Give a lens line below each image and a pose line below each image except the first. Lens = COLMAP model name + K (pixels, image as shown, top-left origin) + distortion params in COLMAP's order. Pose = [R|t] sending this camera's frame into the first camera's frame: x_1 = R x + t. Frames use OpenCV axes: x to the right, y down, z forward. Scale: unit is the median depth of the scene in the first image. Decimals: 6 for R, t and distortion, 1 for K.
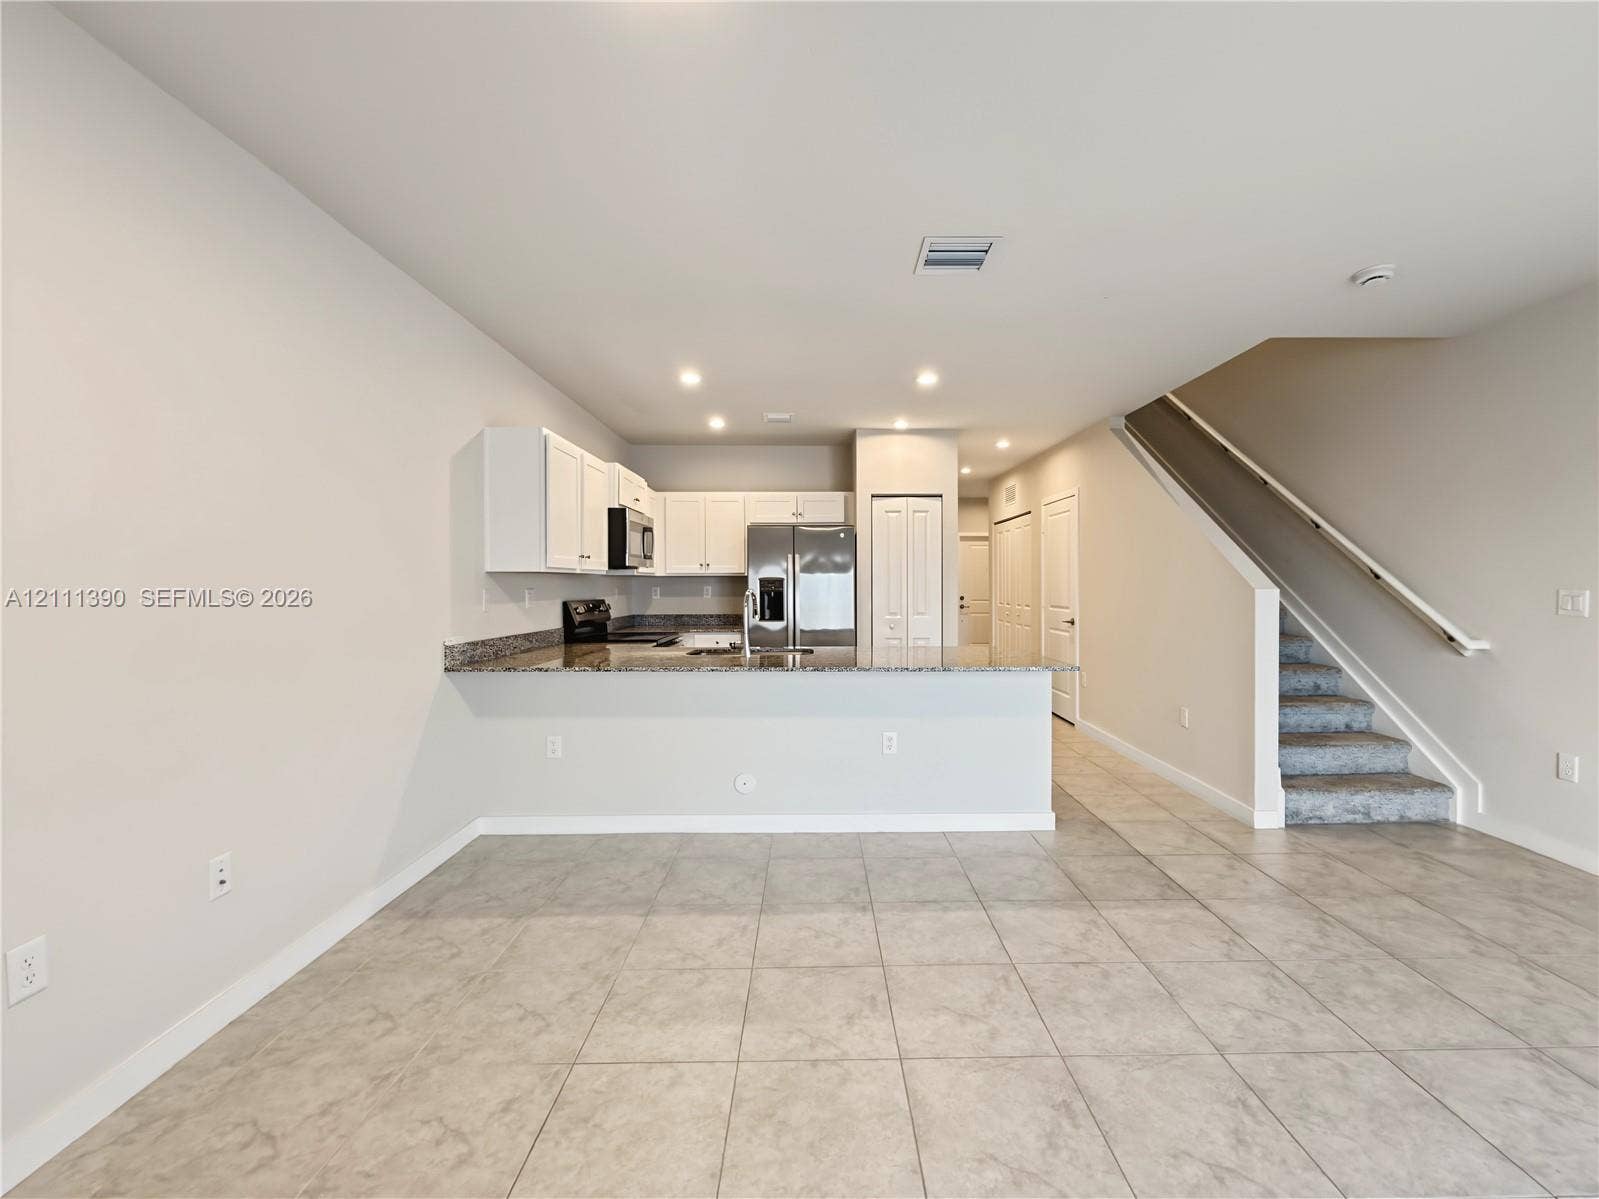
lens RADIAL K [[667.3, 0, 834.8], [0, 667.3, 605.2], [0, 0, 1]] dist [-0.002993, 0.000460]
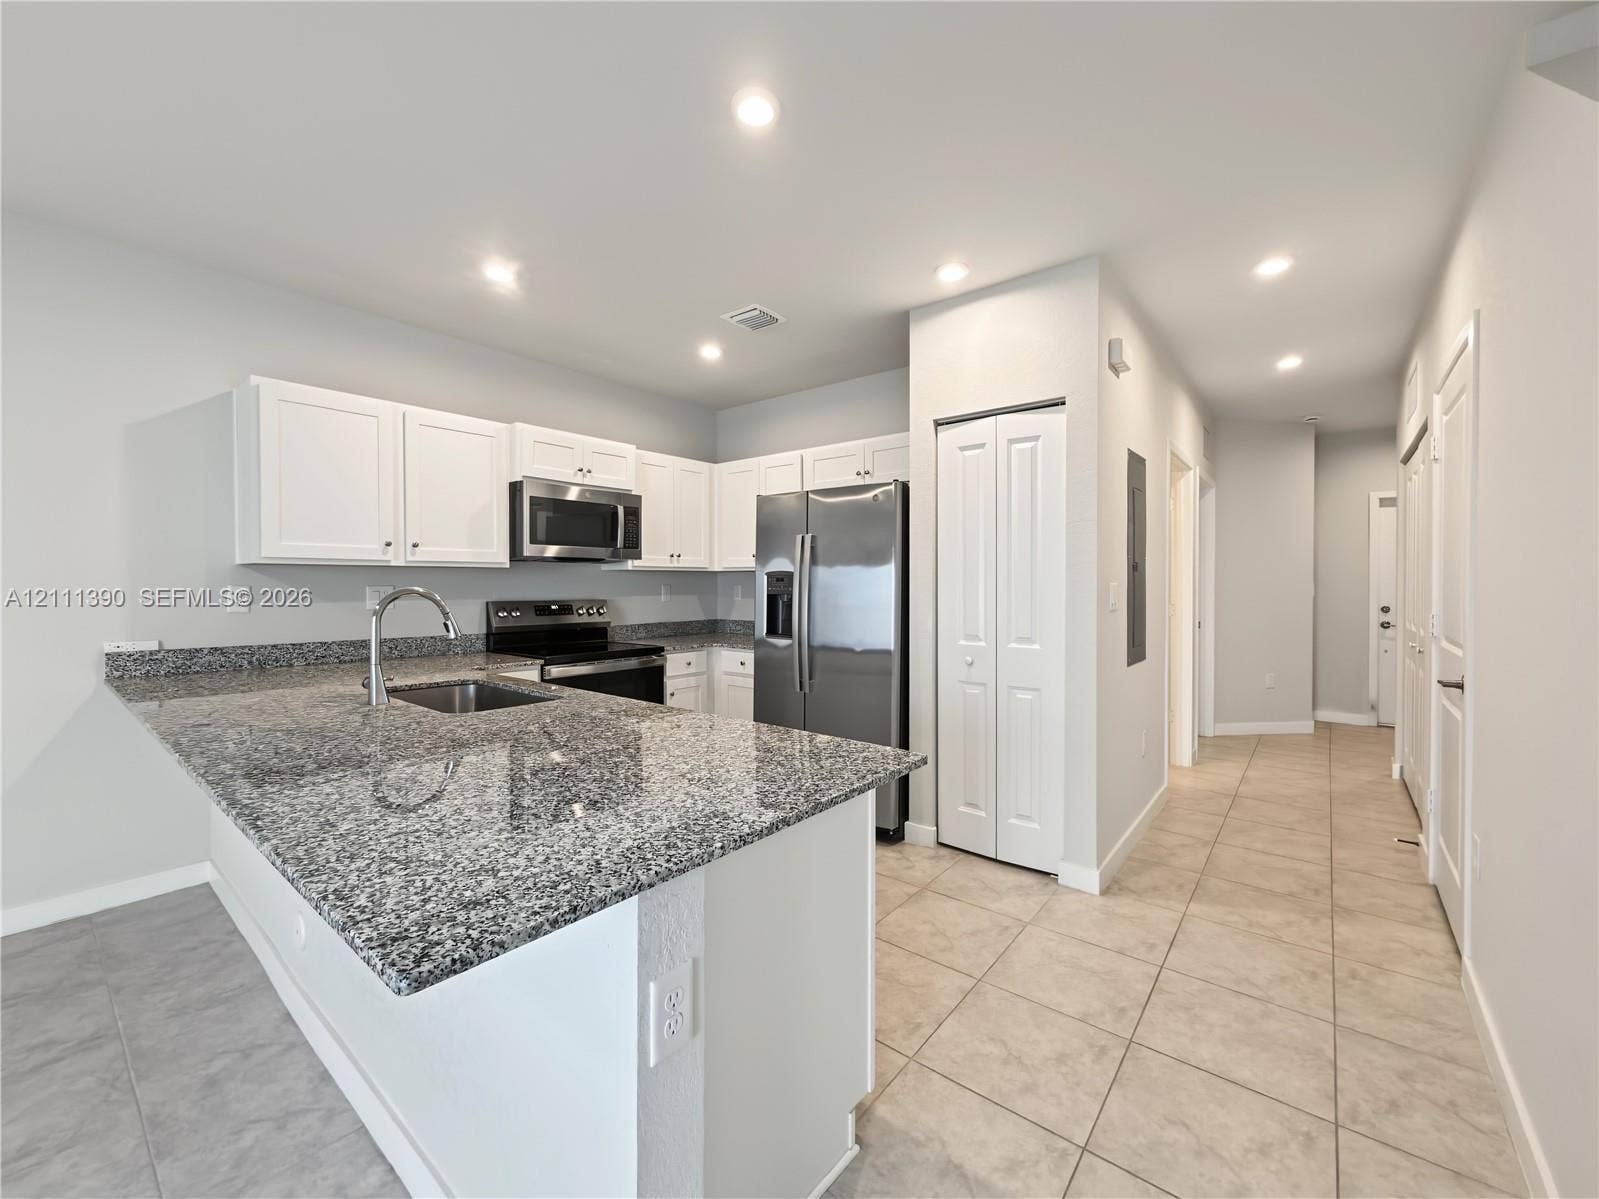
lens RADIAL K [[667.3, 0, 794.9], [0, 667.3, 591.4], [0, 0, 1]] dist [-0.002993, 0.000460]
pose [[0.760907, 0.014444, -0.648700, 0.355404], [-0.025285, 0.999653, -0.007400, -0.018435], [0.648368, 0.022033, 0.761008, 0.541340]]
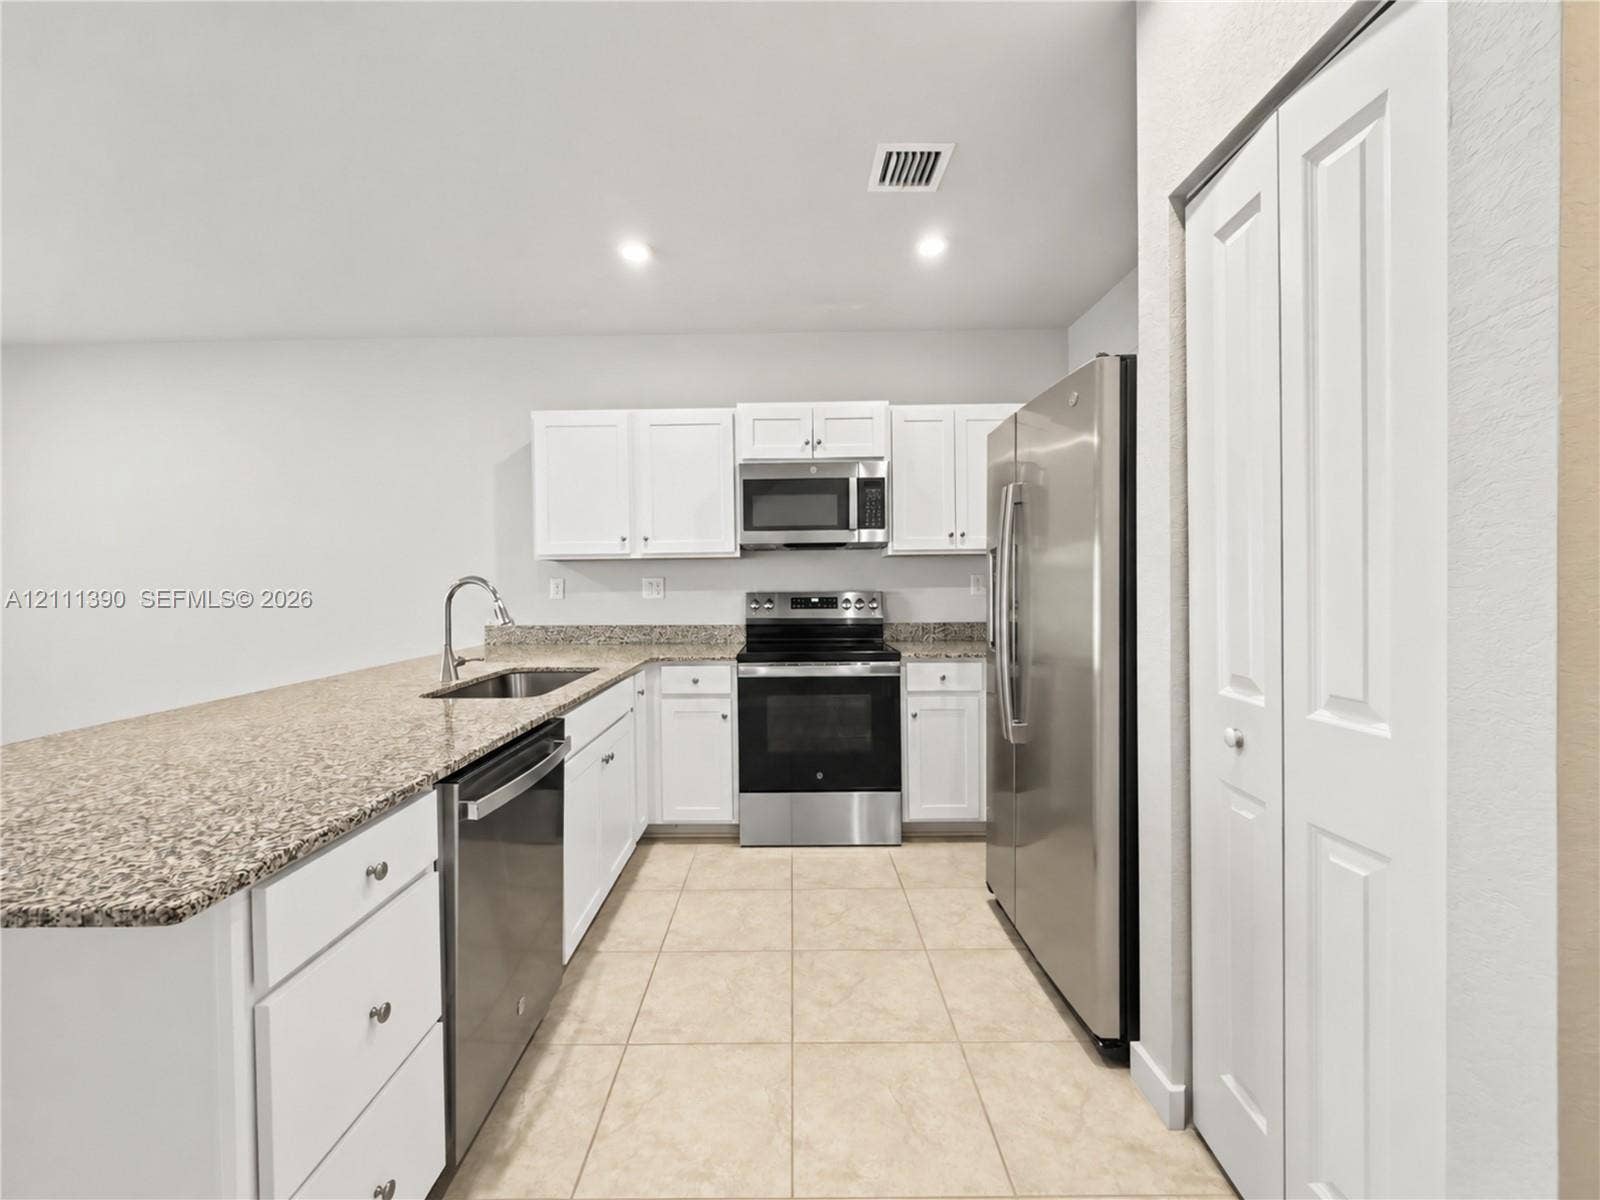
lens RADIAL K [[667.7, 0, 779.4], [0, 667.7, 592.4], [0, 0, 1]] dist [-0.002993, 0.000460]
pose [[-0.041615, 0.021563, -0.998901, 0.343475], [-0.019585, 0.999557, 0.022393, -0.021188], [0.998942, 0.020496, -0.041175, 0.926758]]
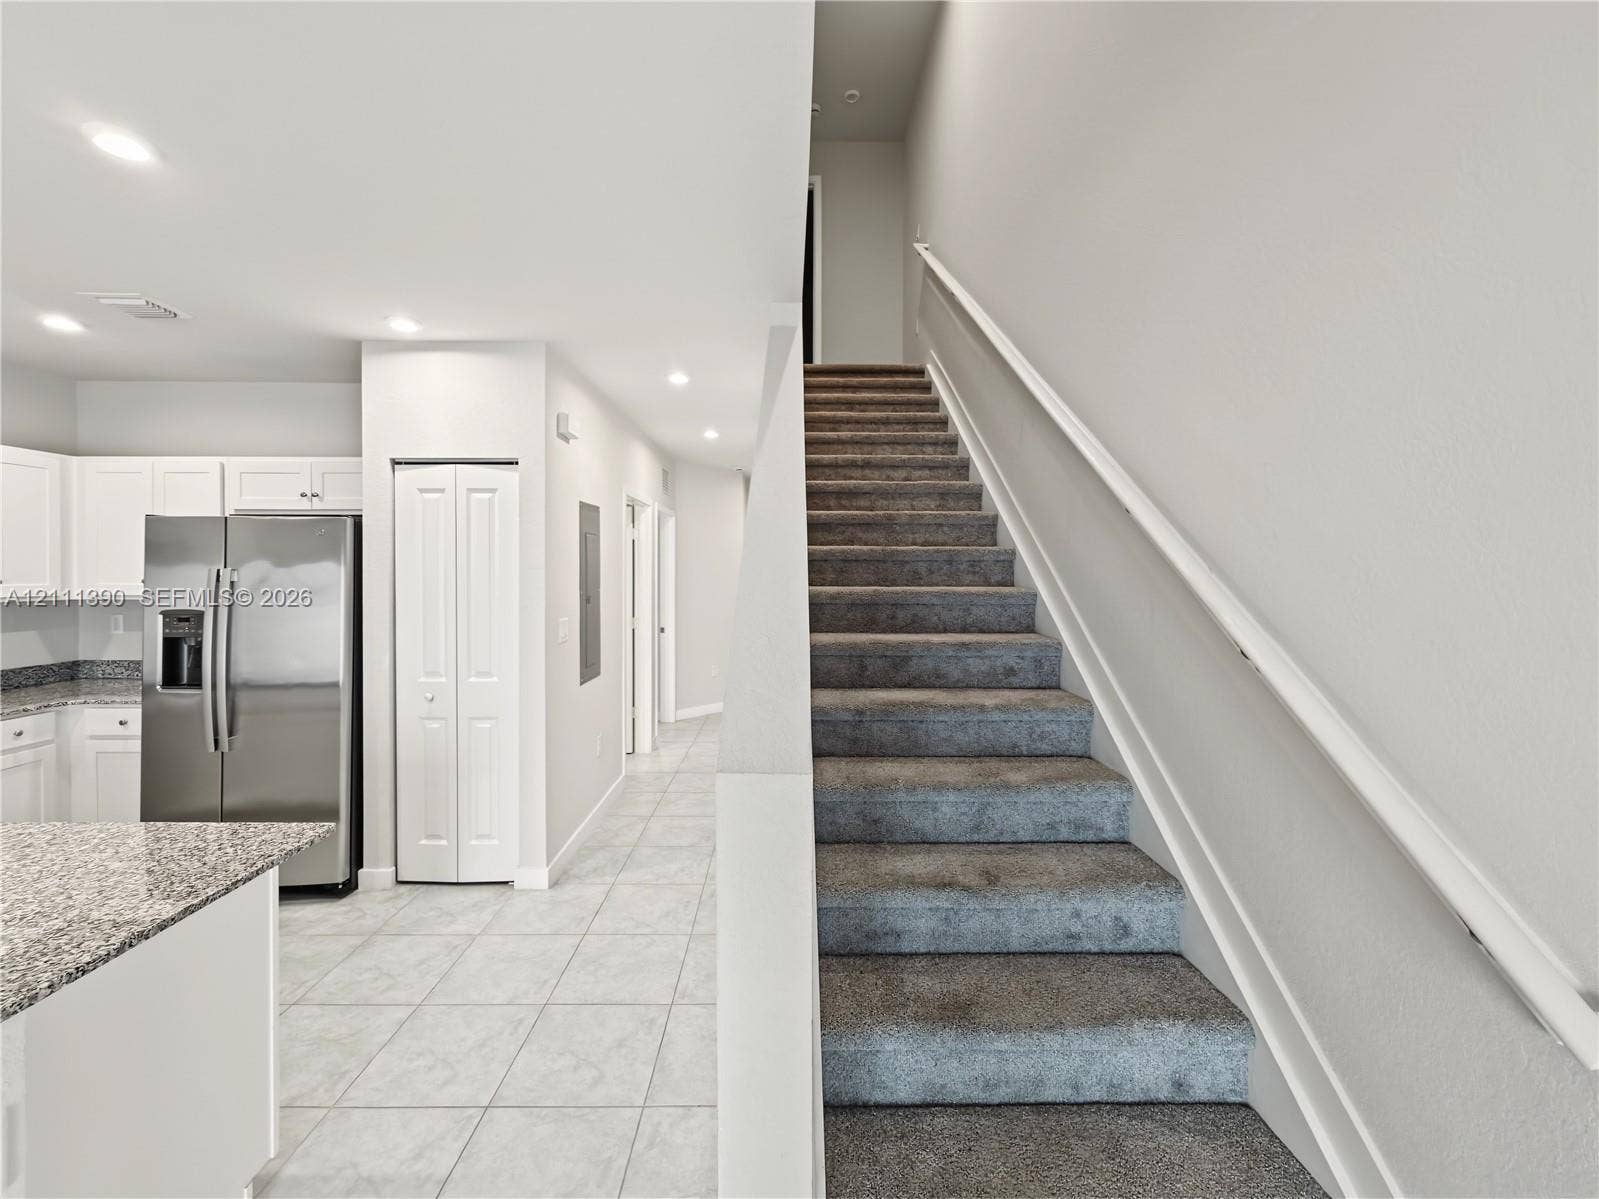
lens RADIAL K [[667.3, 0, 801.0], [0, 667.3, 579.7], [0, 0, 1]] dist [-0.002993, 0.000460]
pose [[0.999967, 0.007756, -0.002450, 0.429450], [-0.007819, 0.999609, -0.026835, -0.057875], [0.002241, 0.026853, 0.999637, 0.482393]]
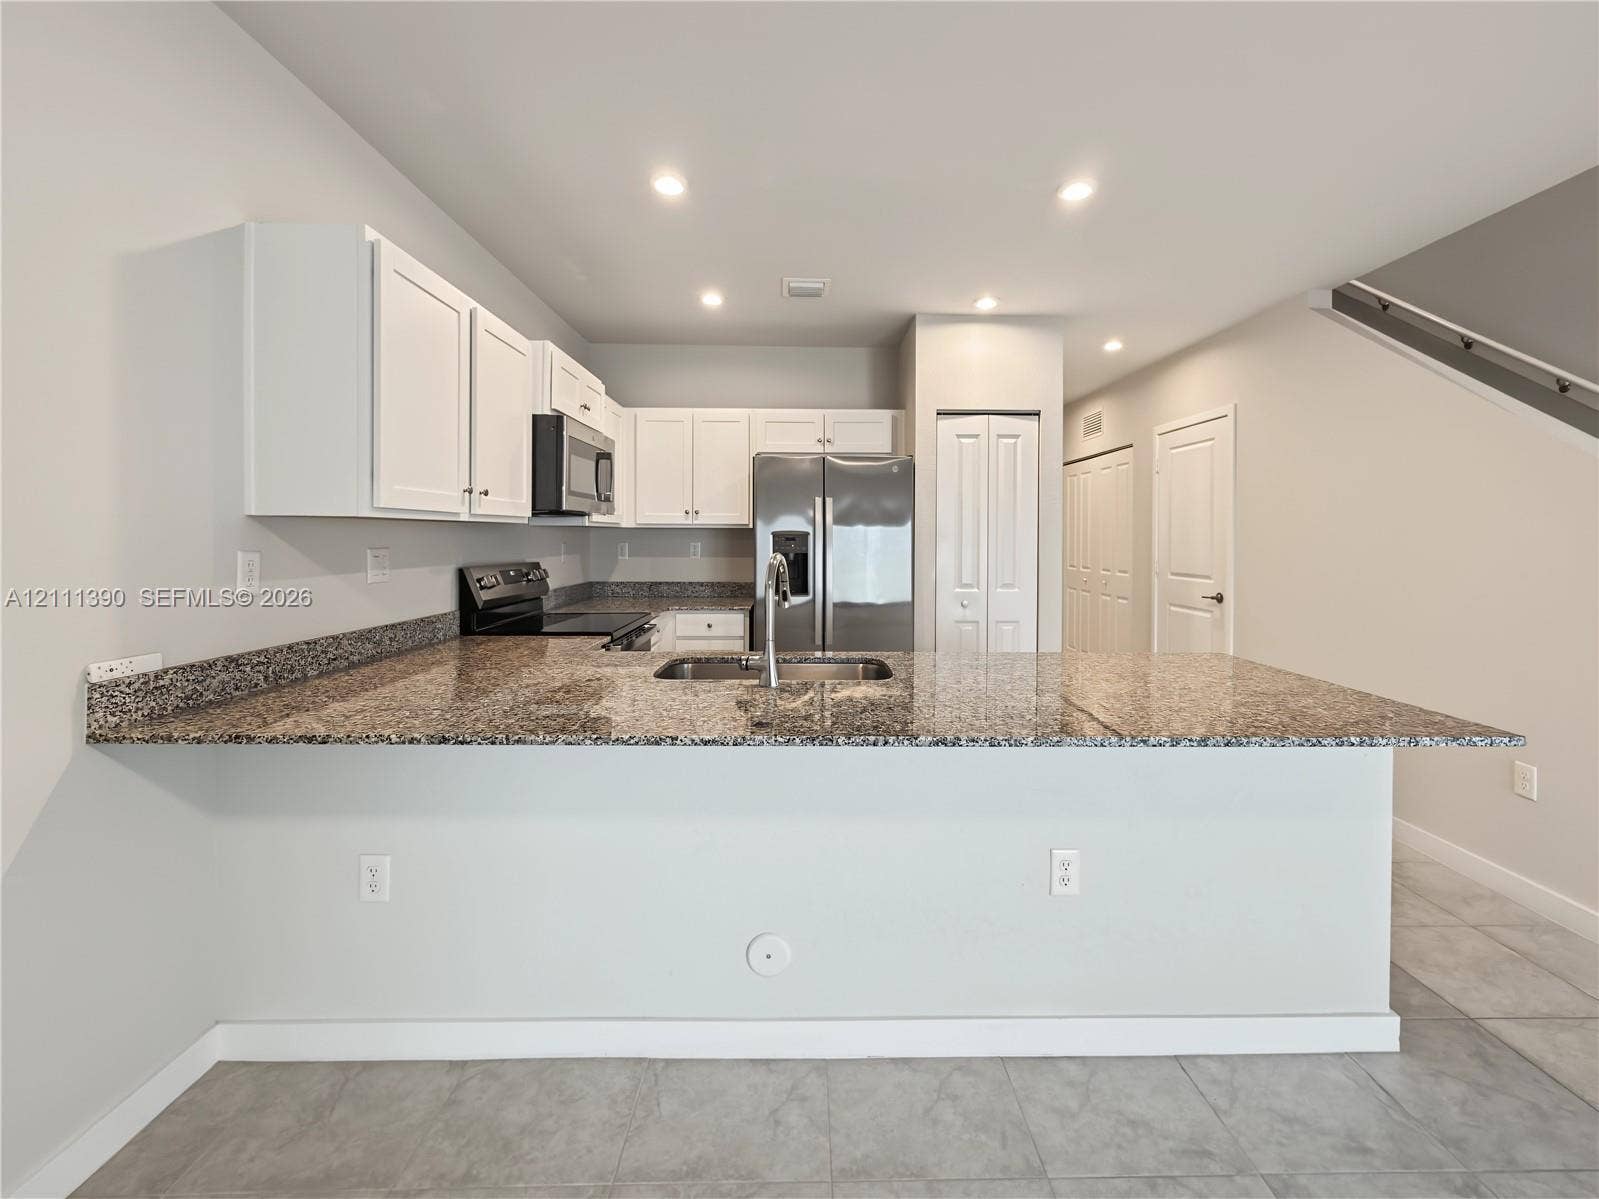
lens RADIAL K [[667.3, 0, 822.4], [0, 667.3, 565.6], [0, 0, 1]] dist [-0.002993, 0.000460]
pose [[0.999961, 0.008289, -0.002908, -0.062547], [-0.008257, 0.999906, 0.010921, -0.014528], [0.002998, -0.010897, 0.999936, 0.334629]]
